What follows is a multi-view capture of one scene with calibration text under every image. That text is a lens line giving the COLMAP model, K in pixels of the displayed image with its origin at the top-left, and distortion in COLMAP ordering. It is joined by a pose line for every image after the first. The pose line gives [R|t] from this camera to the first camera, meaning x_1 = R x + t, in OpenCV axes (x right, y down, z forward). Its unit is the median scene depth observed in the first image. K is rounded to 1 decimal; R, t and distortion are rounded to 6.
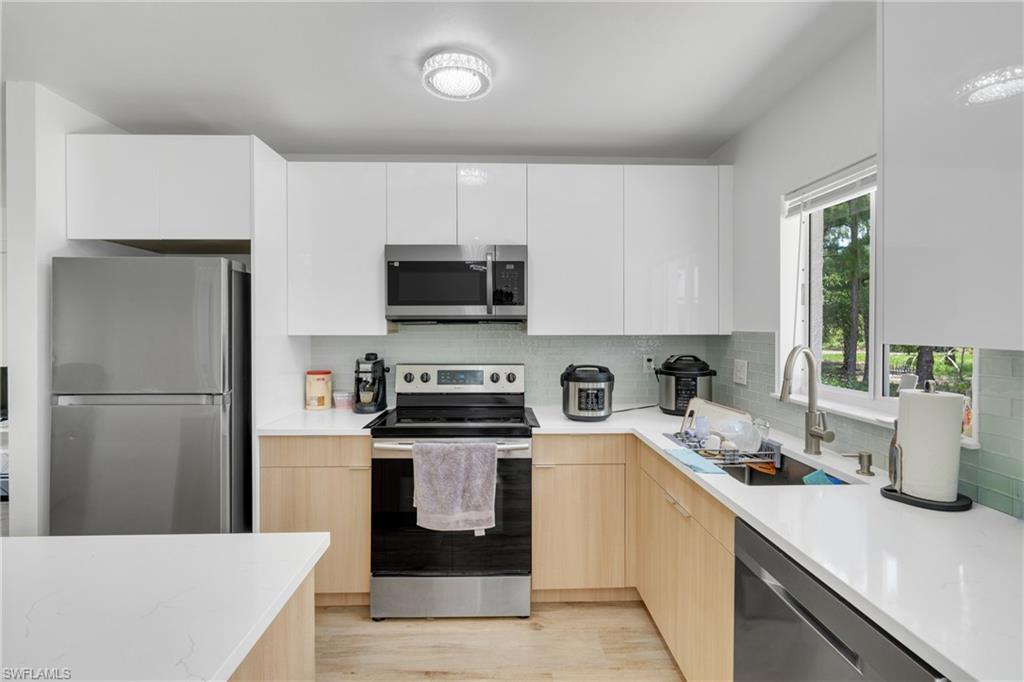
lens RADIAL K [[464.7, 0, 513.0], [0, 464.7, 331.3], [0, 0, 1]] dist [-0.011111, 0.004517]
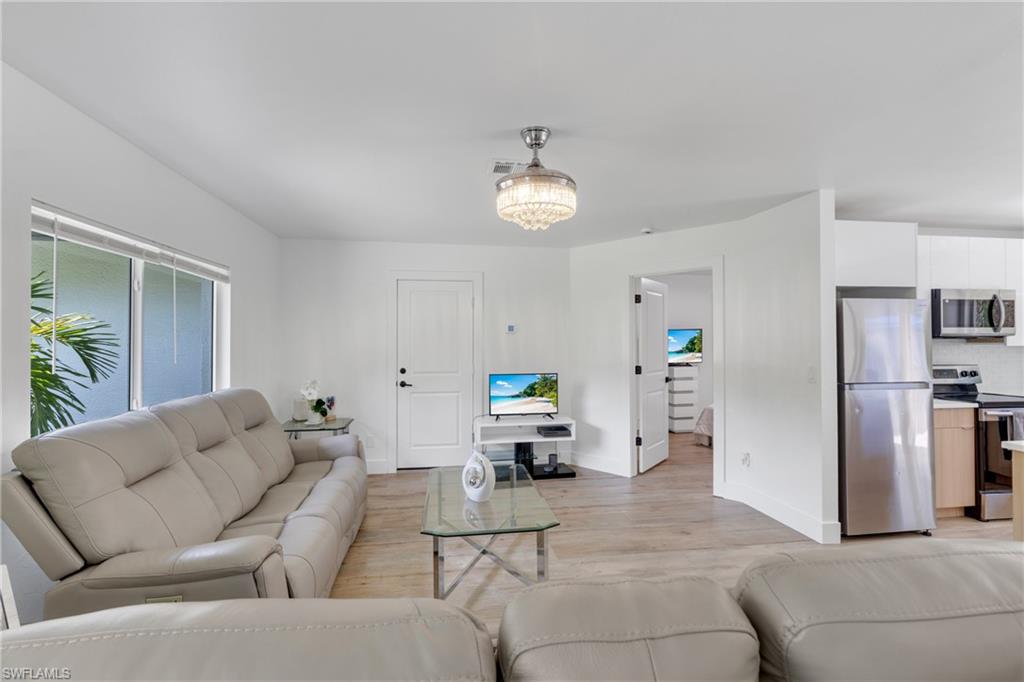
lens RADIAL K [[464.7, 0, 505.7], [0, 464.7, 338.5], [0, 0, 1]] dist [-0.011111, 0.004517]
pose [[0.993849, -0.003176, 0.110698, -2.016582], [0.004397, 0.999932, -0.010792, -0.007991], [-0.110656, 0.011212, 0.993795, -0.410917]]
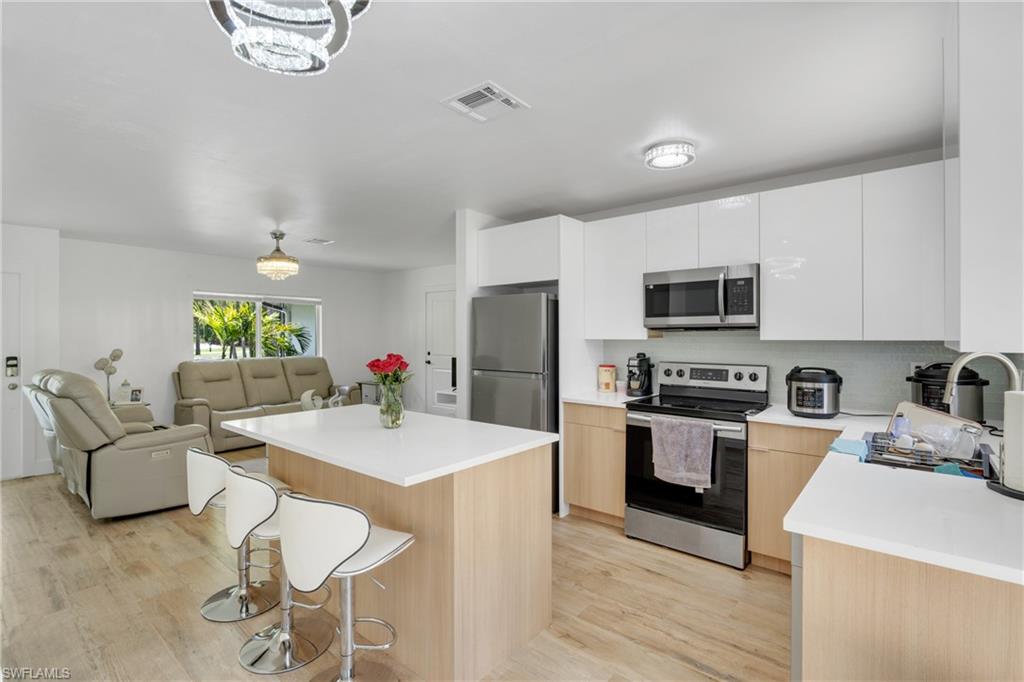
lens RADIAL K [[486.0, 0, 505.3], [0, 486.0, 338.6], [0, 0, 1]] dist [-0.008202, 0.000412]
pose [[0.736519, 0.002977, -0.676411, 0.414357], [-0.001404, 0.999995, 0.002872, 0.002652], [0.676416, -0.001166, 0.736519, -0.347745]]
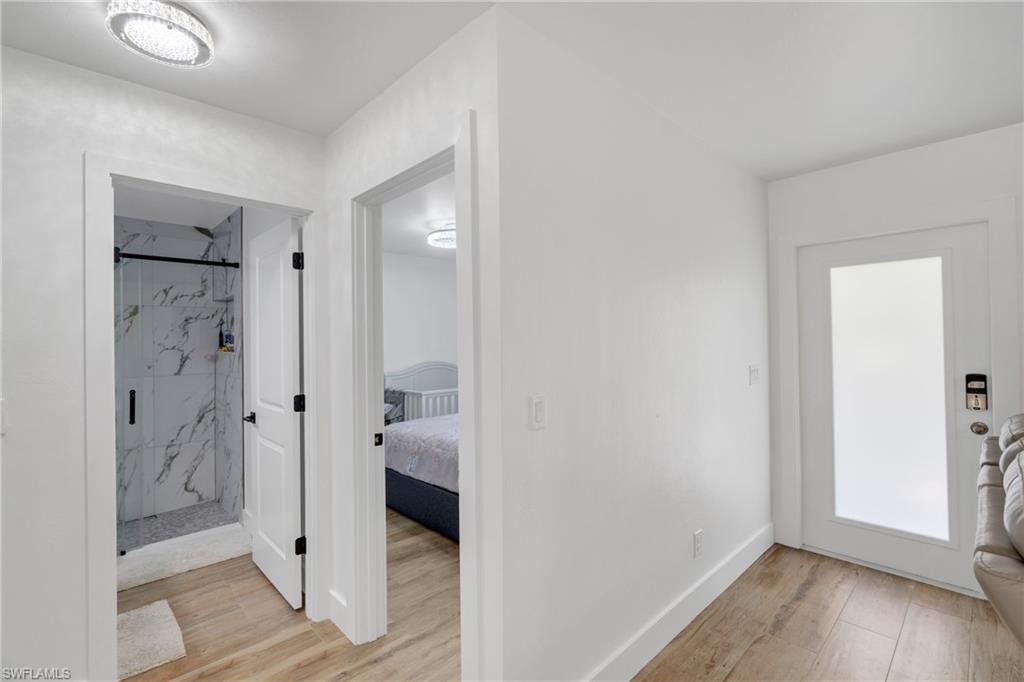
lens RADIAL K [[464.7, 0, 512.3], [0, 464.7, 339.9], [0, 0, 1]] dist [-0.011111, 0.004517]
pose [[-0.751205, 0.008789, -0.660011, -0.978628], [0.009174, 0.999954, 0.002874, -0.005746], [0.660006, -0.003896, -0.751251, -0.162768]]
